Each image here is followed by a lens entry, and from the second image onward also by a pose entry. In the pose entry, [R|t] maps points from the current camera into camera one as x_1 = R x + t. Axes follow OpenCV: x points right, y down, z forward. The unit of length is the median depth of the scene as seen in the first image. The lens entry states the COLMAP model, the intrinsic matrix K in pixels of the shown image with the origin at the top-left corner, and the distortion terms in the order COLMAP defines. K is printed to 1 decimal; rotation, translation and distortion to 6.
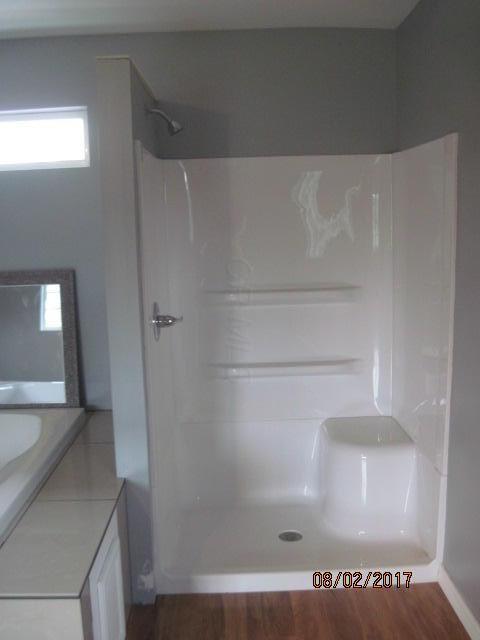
lens RADIAL K [[661.7, 0, 240.0], [0, 661.7, 320.0], [0, 0, 1]] dist [-0.112036, 0.022304]
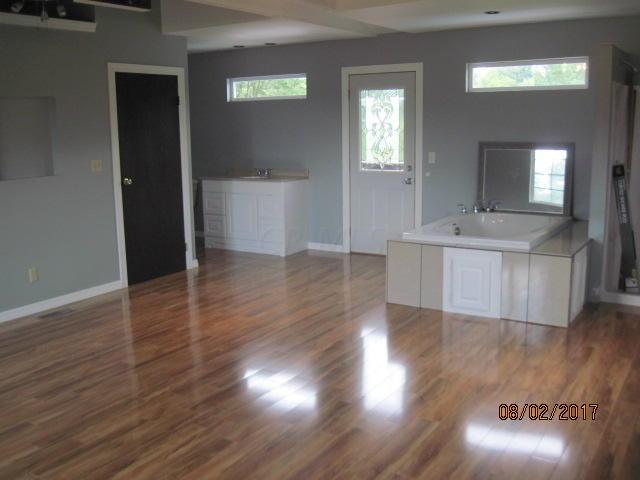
lens RADIAL K [[661.7, 0, 320.0], [0, 661.7, 240.0], [0, 0, 1]] dist [-0.112036, 0.022304]
pose [[0.833854, 0.108912, -0.541134, 0.184536], [-0.086994, 0.994019, 0.066010, 0.146030], [0.545087, -0.007967, 0.838342, -1.004507]]
